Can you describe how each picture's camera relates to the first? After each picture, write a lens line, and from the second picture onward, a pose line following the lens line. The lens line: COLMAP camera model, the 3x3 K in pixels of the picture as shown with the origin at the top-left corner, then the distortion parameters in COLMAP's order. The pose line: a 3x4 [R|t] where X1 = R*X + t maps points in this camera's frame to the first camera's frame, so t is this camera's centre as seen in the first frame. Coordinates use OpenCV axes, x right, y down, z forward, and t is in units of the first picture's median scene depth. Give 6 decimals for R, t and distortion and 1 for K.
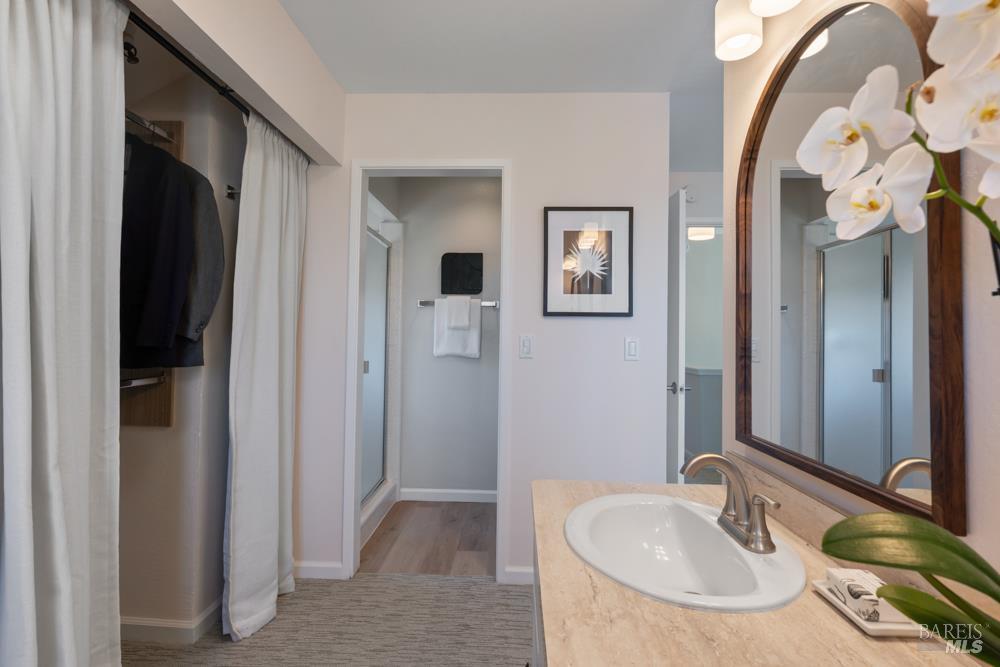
lens RADIAL K [[472.9, 0, 495.2], [0, 472.9, 326.2], [0, 0, 1]] dist [0.004313, -0.000075]
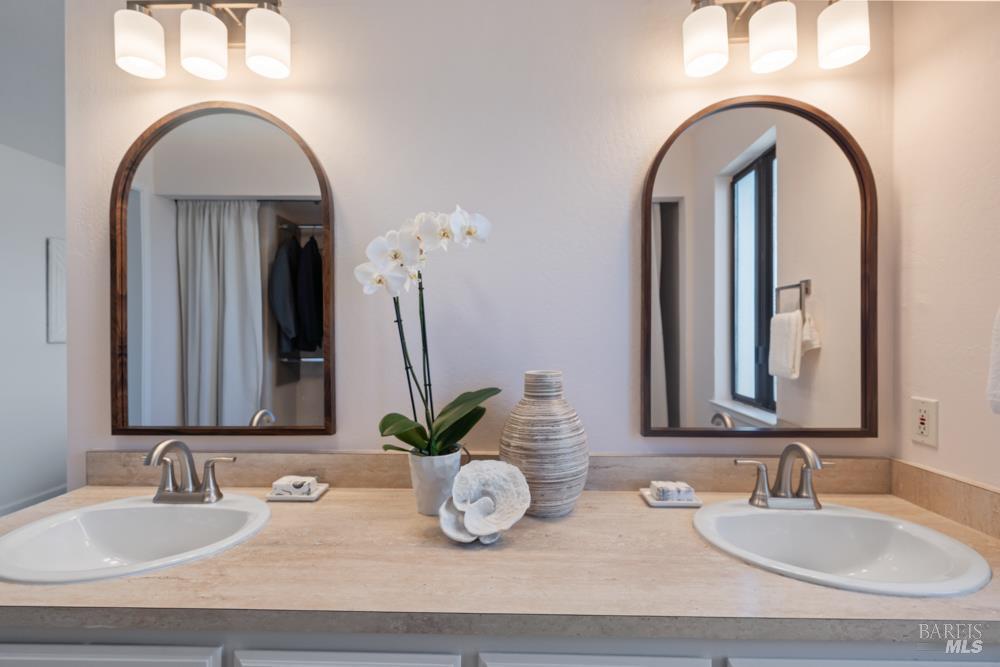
lens RADIAL K [[472.9, 0, 498.7], [0, 472.9, 332.9], [0, 0, 1]] dist [0.004313, -0.000075]
pose [[-0.049420, -0.009079, 0.998737, -0.567464], [-0.030265, 0.999513, 0.007589, -0.017366], [-0.998319, -0.029852, -0.049670, 0.209797]]
